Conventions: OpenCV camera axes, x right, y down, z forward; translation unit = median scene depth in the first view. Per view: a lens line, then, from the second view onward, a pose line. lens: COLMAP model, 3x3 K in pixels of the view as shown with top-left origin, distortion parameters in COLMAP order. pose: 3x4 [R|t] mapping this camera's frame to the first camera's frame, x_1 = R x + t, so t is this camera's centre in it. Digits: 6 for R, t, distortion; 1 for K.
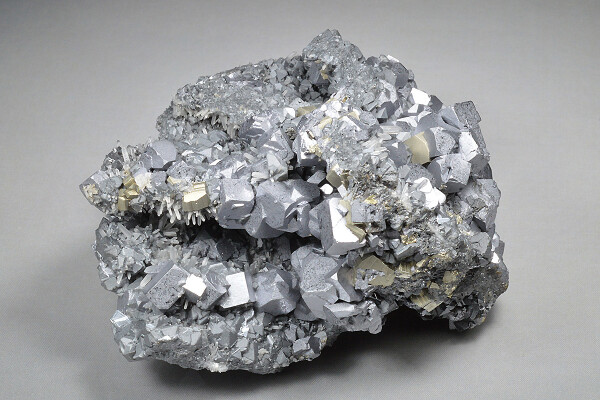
lens RADIAL K [[1571.0, 0, 295.5], [0, 1571.0, 198.8], [0, 0, 1]] dist [-0.139914, 0.000000]
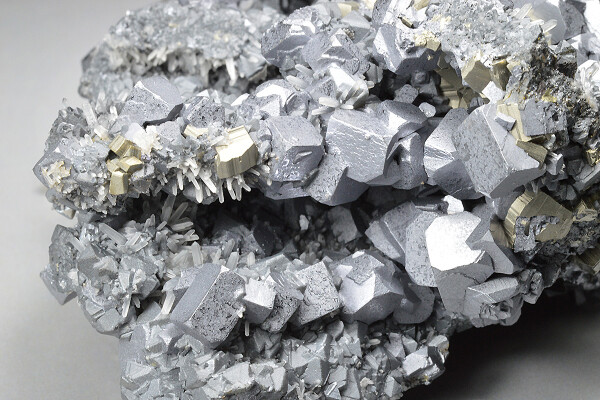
lens RADIAL K [[1571.0, 0, 306.5], [0, 1571.0, 201.0], [0, 0, 1]] dist [-0.139914, 0.000000]
pose [[0.965362, -0.165948, 0.201340, -0.161932], [0.172704, 0.984838, -0.016342, 0.032173], [-0.195575, 0.050548, 0.979385, 0.391155]]
